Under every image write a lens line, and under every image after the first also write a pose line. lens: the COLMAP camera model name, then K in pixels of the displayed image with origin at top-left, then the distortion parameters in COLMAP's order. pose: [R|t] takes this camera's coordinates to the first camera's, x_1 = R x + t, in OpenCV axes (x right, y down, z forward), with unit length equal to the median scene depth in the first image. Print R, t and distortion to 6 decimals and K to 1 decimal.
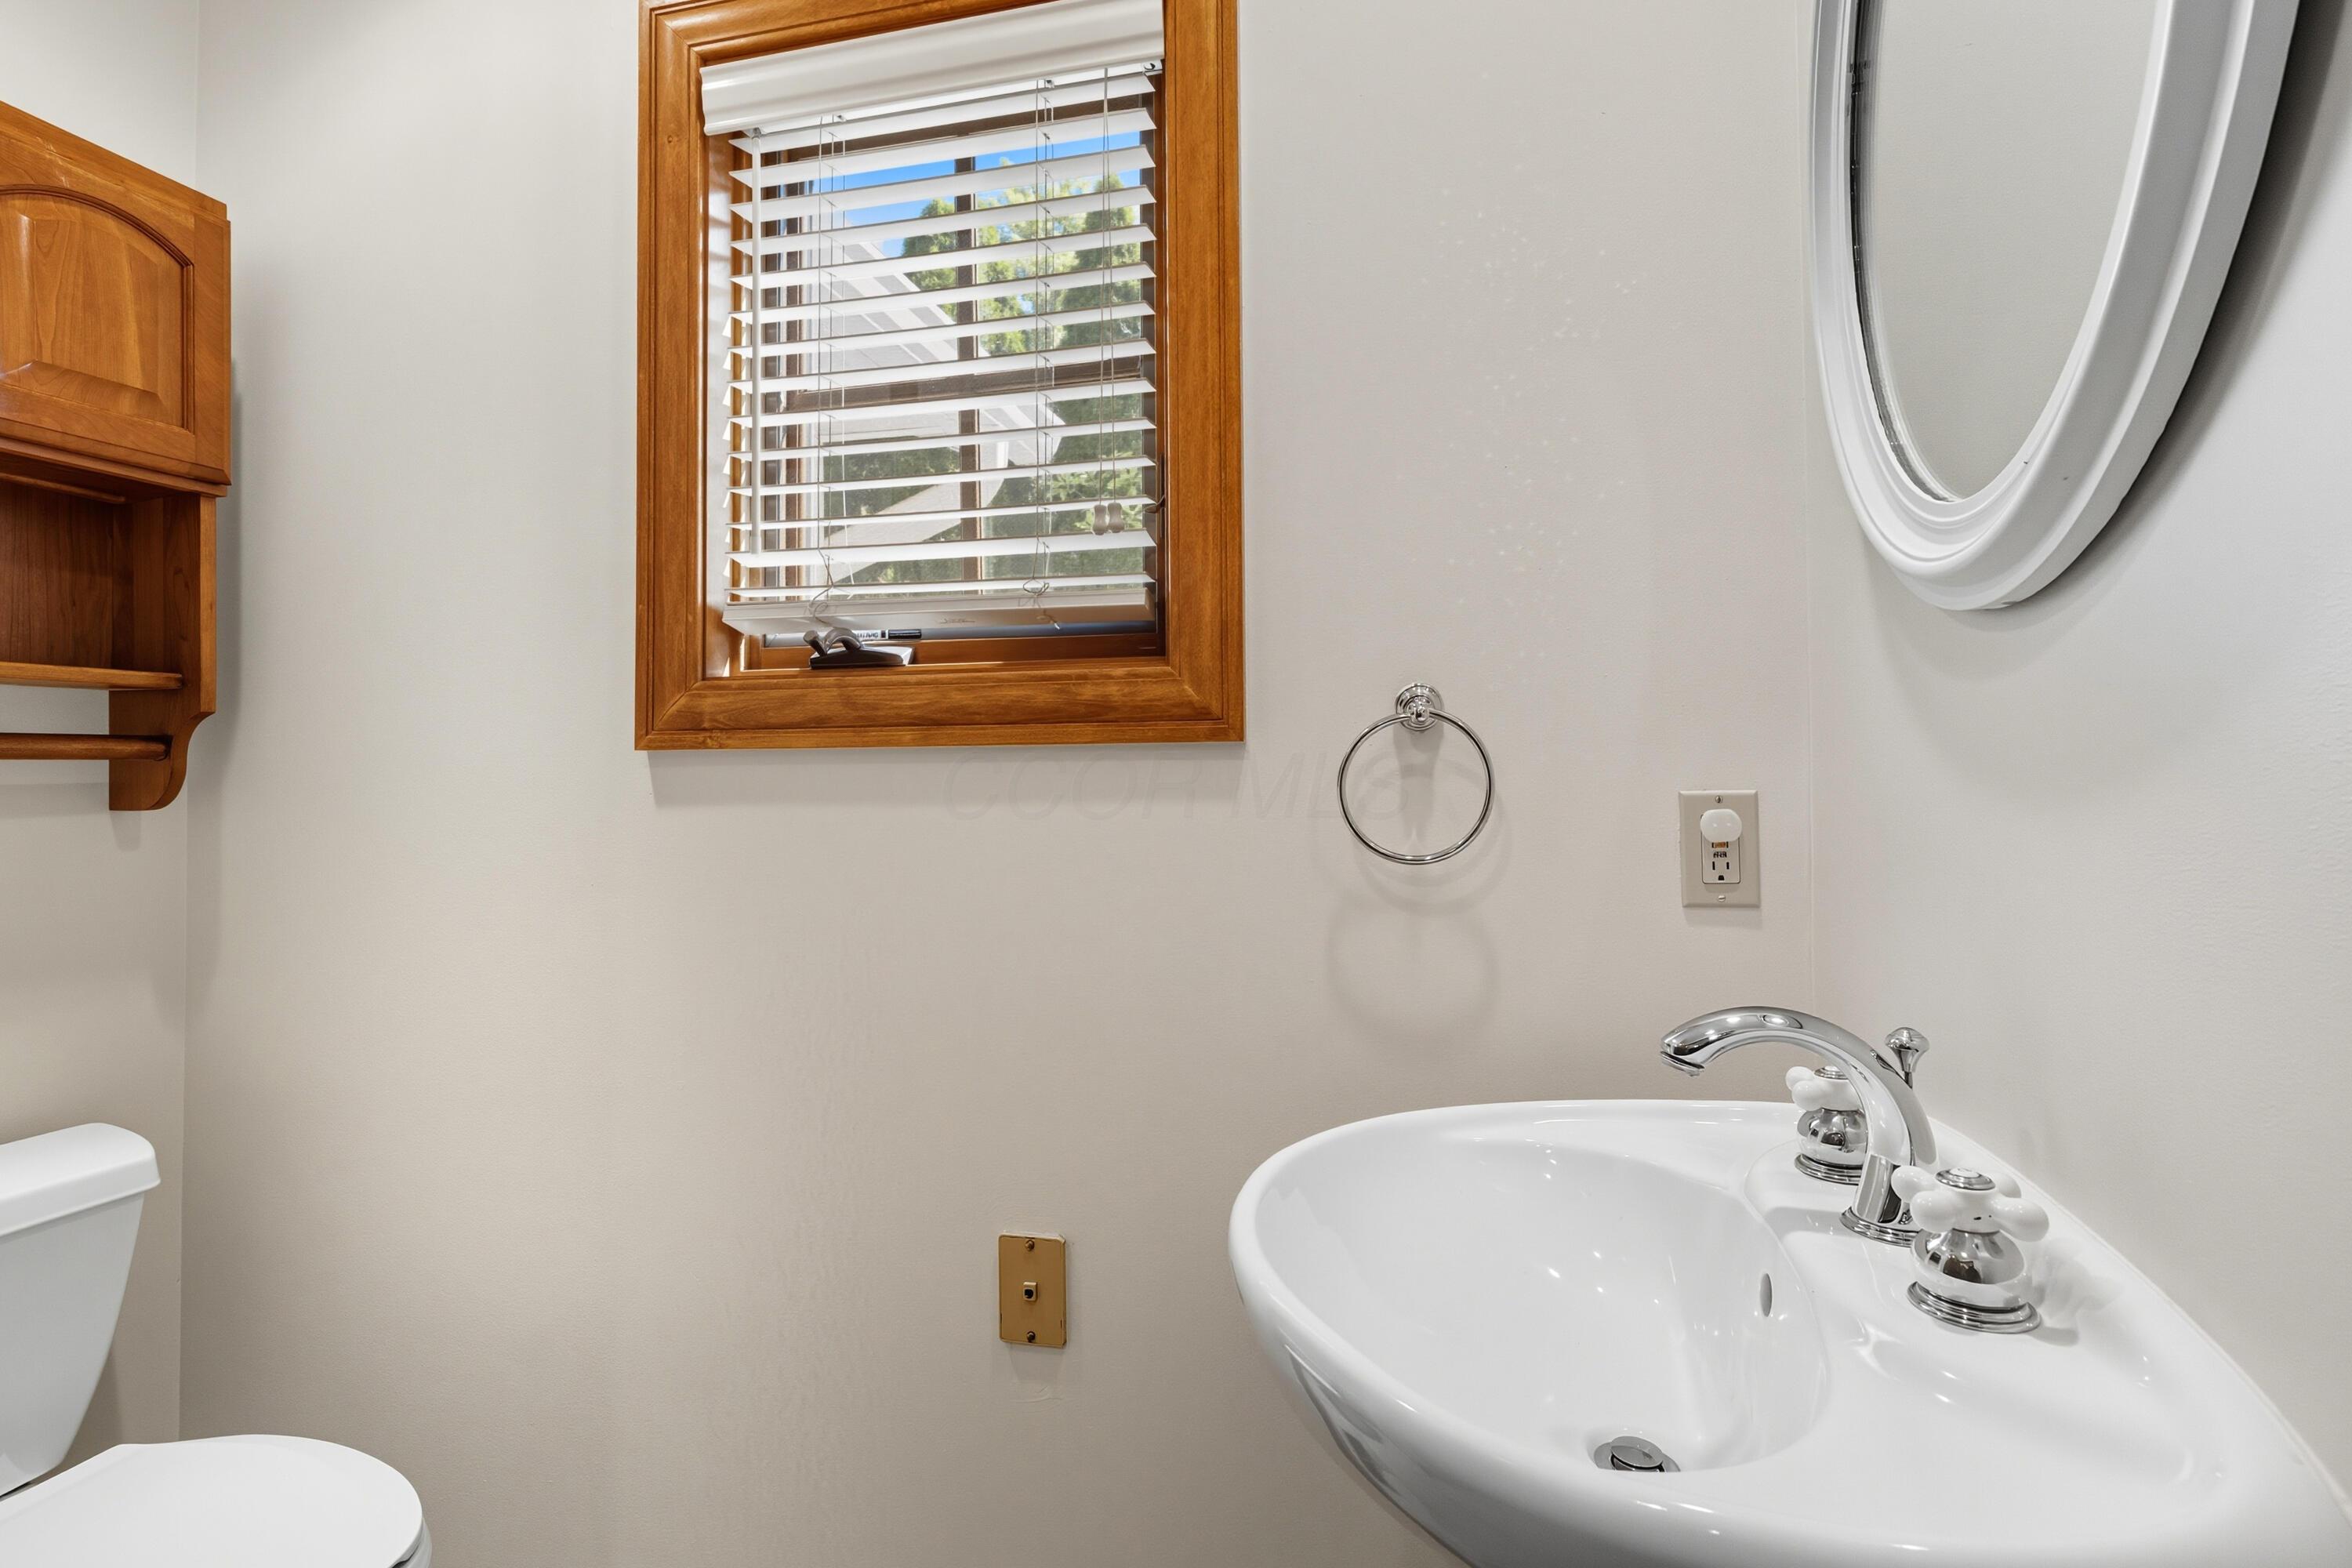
lens RADIAL K [[1208.5, 0, 1171.2], [0, 1208.5, 789.2], [0, 0, 1]] dist [0.002908, 0.001724]
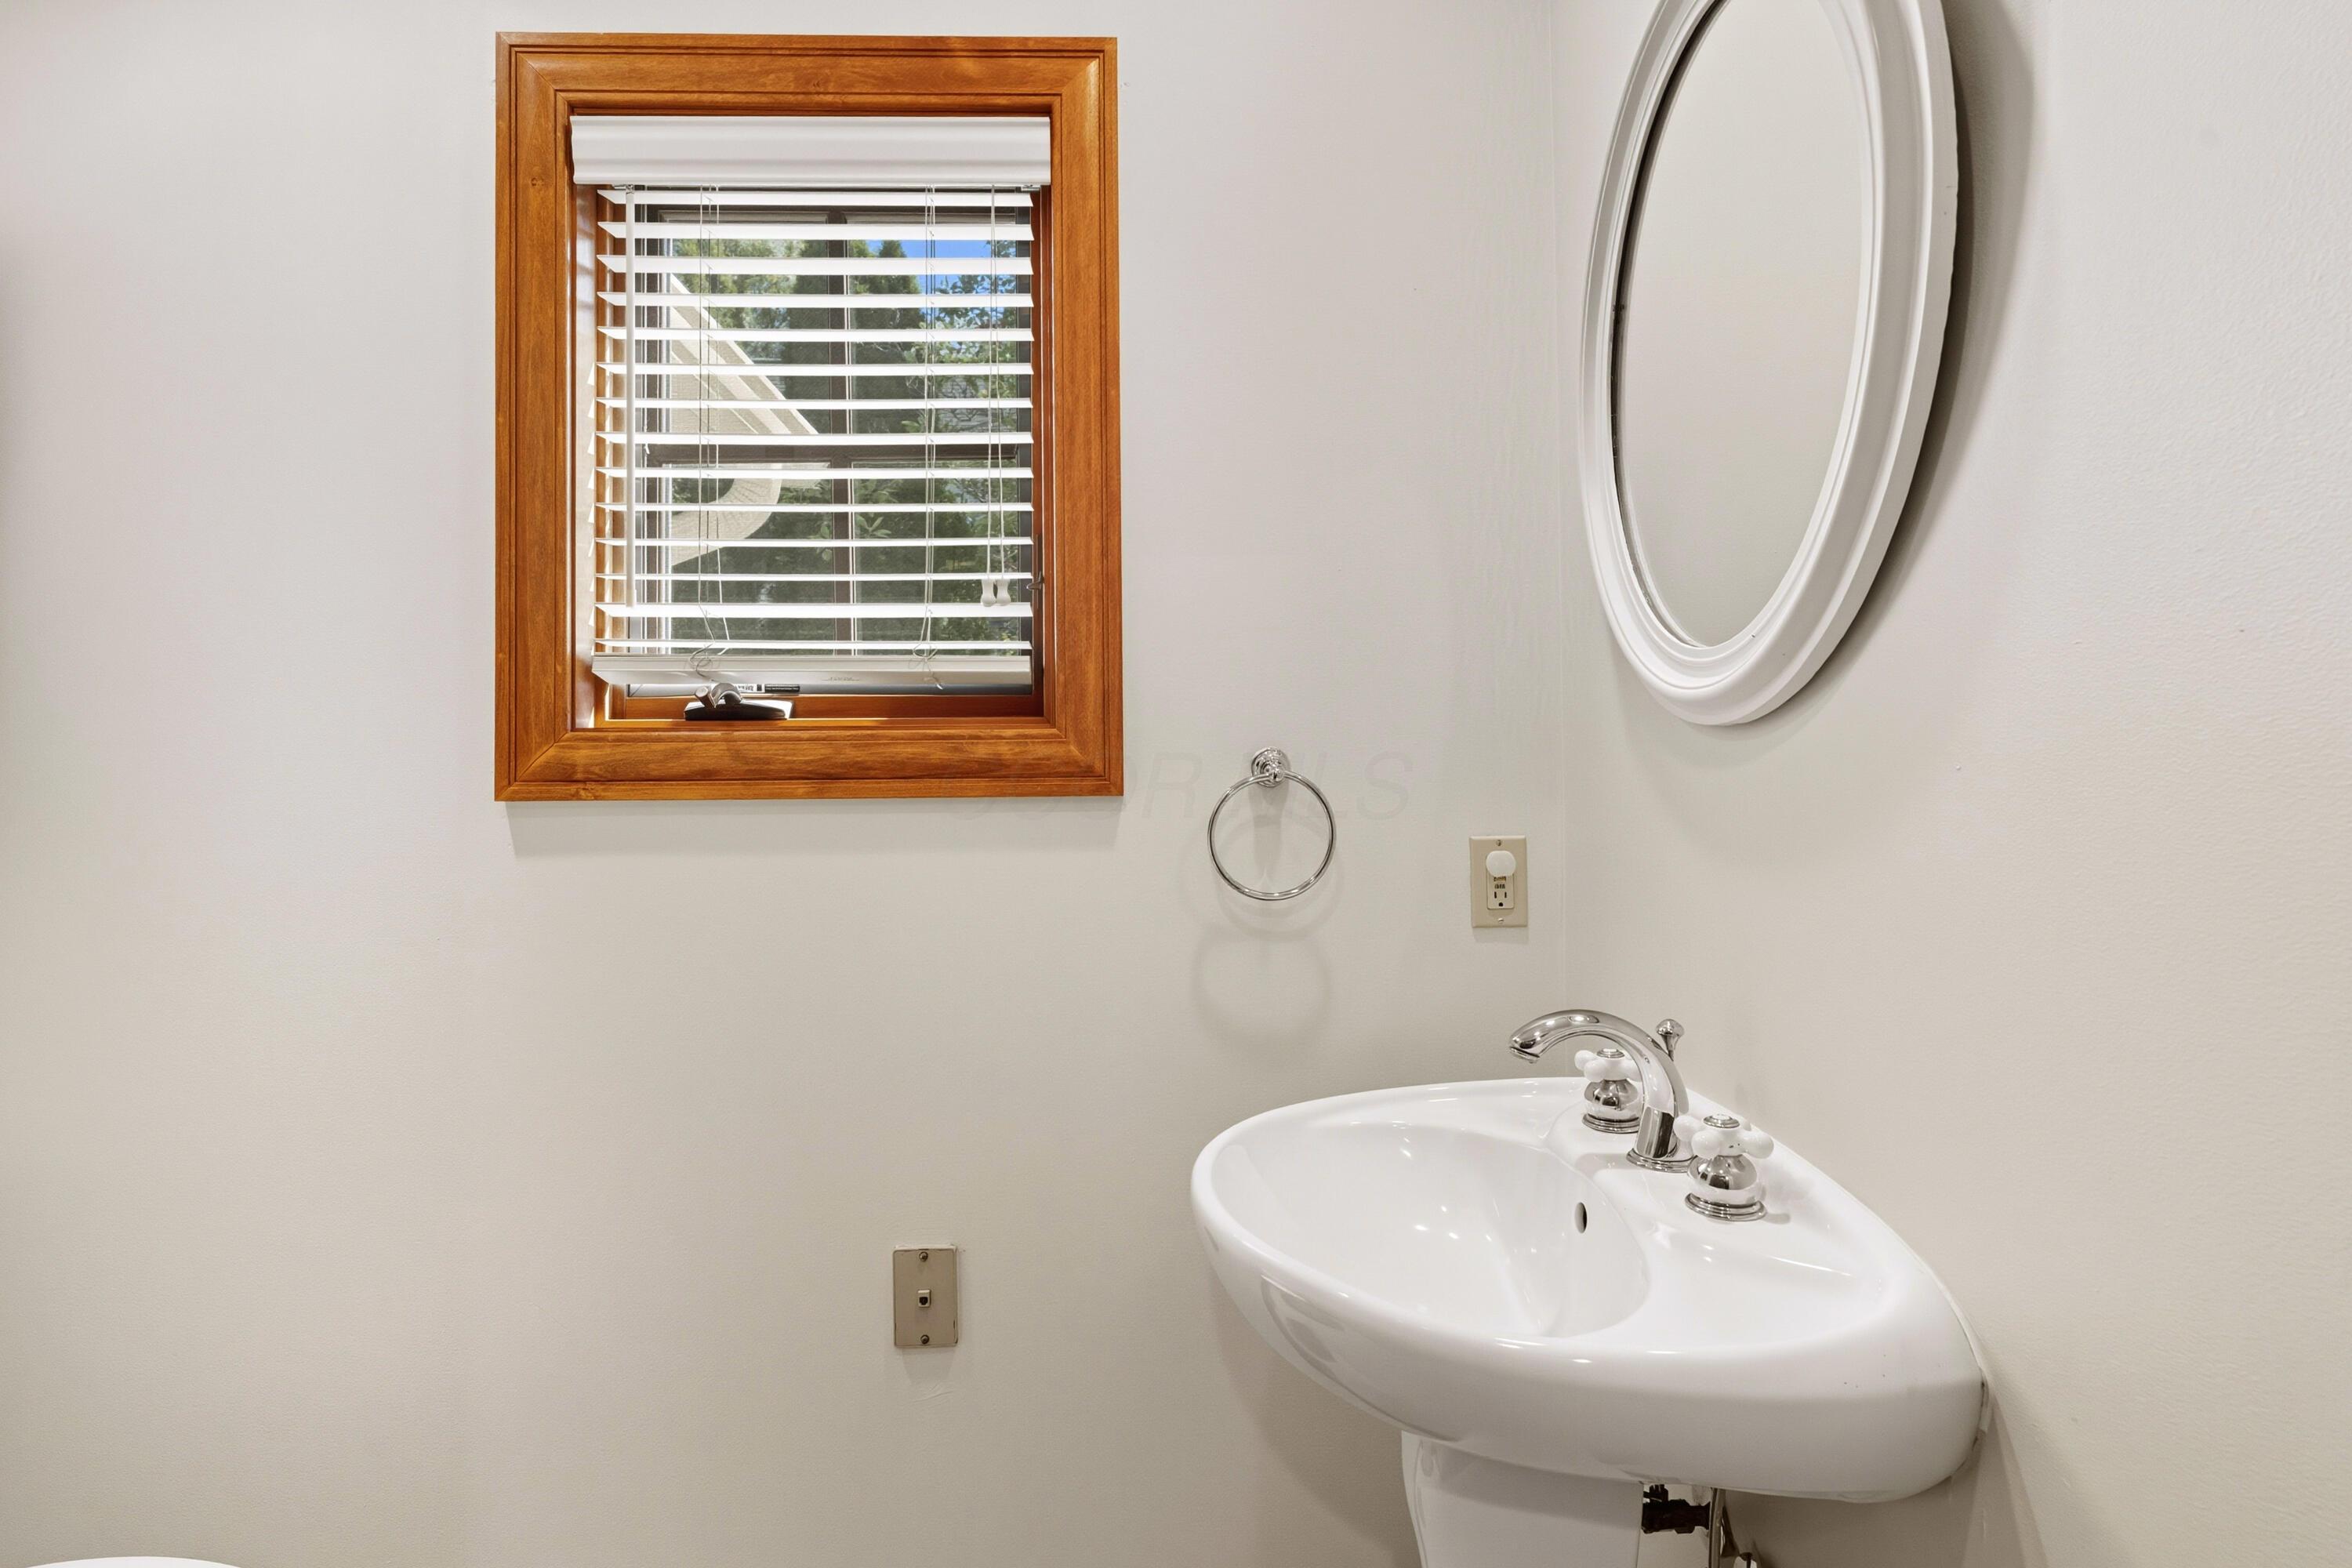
lens RADIAL K [[1234.0, 0, 1188.8], [0, 1234.0, 801.8], [0, 0, 1]] dist [0.002839, 0.000055]
pose [[0.956191, -0.006307, 0.292675, -0.219351], [0.002372, 0.999902, 0.013795, -0.049258], [-0.292733, -0.012496, 0.956113, -0.133947]]
